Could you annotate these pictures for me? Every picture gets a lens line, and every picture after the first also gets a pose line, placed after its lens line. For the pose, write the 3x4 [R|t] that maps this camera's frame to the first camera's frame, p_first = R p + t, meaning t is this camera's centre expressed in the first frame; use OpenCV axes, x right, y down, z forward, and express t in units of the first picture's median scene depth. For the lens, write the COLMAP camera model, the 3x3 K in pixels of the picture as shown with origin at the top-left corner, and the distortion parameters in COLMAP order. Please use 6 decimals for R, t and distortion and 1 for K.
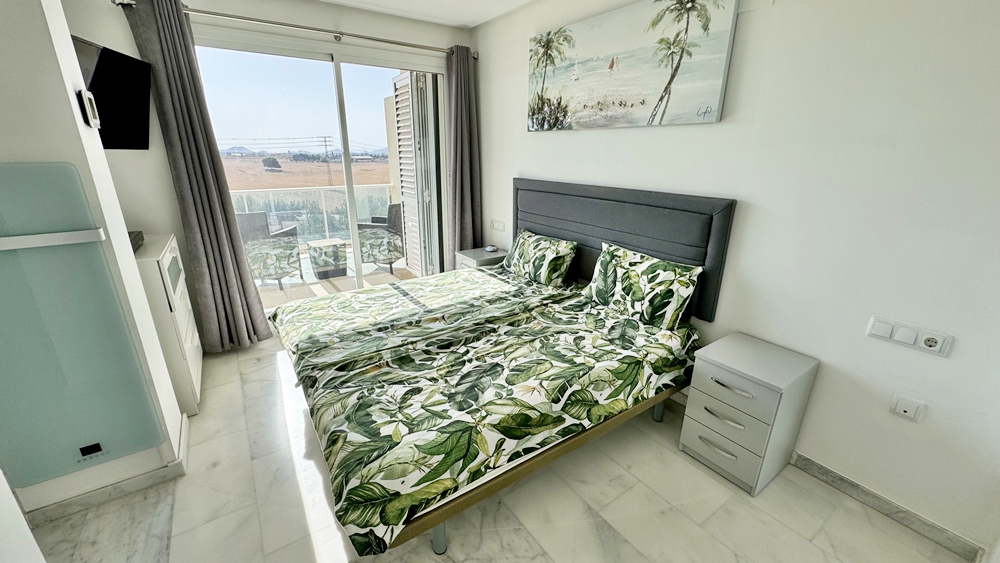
lens RADIAL K [[400.4, 0, 500.0], [0, 400.4, 281.5], [0, 0, 1]] dist [-0.000520, -0.000077]
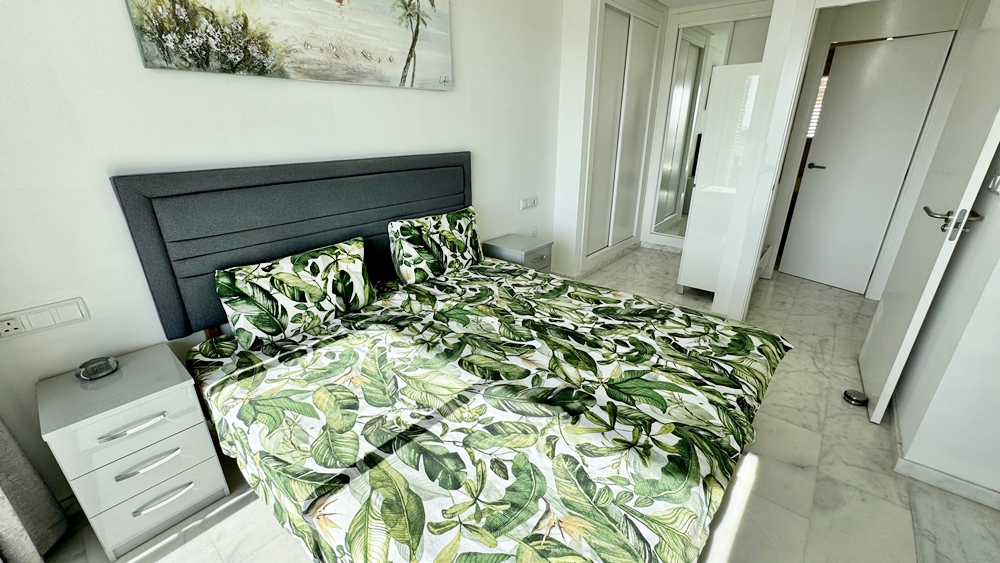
lens RADIAL K [[400.4, 0, 500.0], [0, 400.4, 281.5], [0, 0, 1]] dist [-0.000520, -0.000077]
pose [[-0.256341, -0.355242, 0.898940, -0.748690], [0.306665, 0.852077, 0.424171, -0.338138], [-0.916649, 0.384406, -0.109482, 1.107730]]
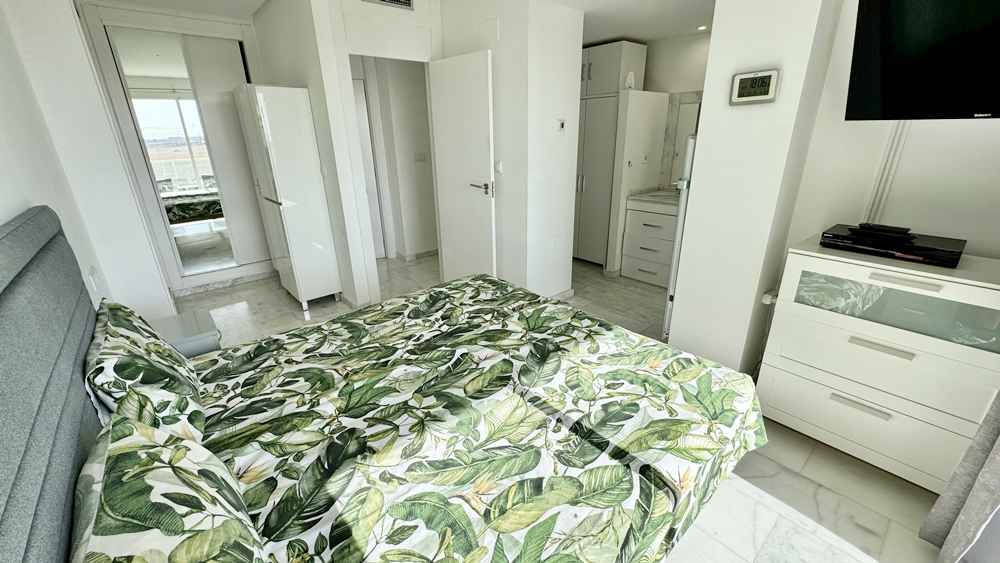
lens RADIAL K [[400.4, 0, 500.0], [0, 400.4, 281.5], [0, 0, 1]] dist [-0.000520, -0.000077]
pose [[-0.994135, 0.050984, -0.095377, -0.127175], [-0.019782, 0.781302, 0.623839, -0.501713], [0.106324, 0.622067, -0.775711, 1.550588]]
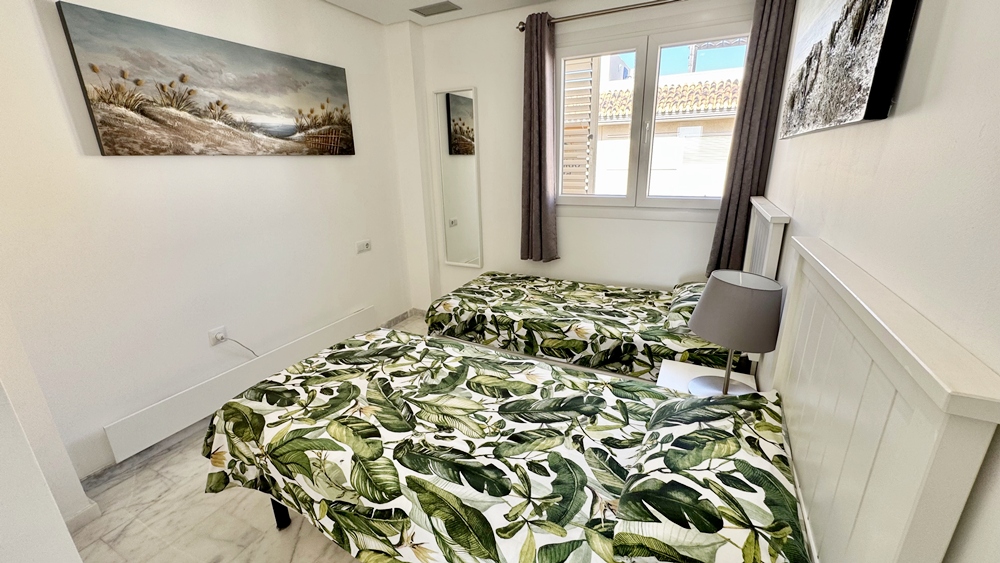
lens RADIAL K [[405.1, 0, 516.9], [0, 405.1, 284.4], [0, 0, 1]] dist [0.074593, -0.000009]
pose [[-0.472448, -0.263414, 0.841074, -0.524849], [0.283710, 0.858046, 0.428095, -0.280044], [-0.834447, 0.440874, -0.330649, 0.945056]]
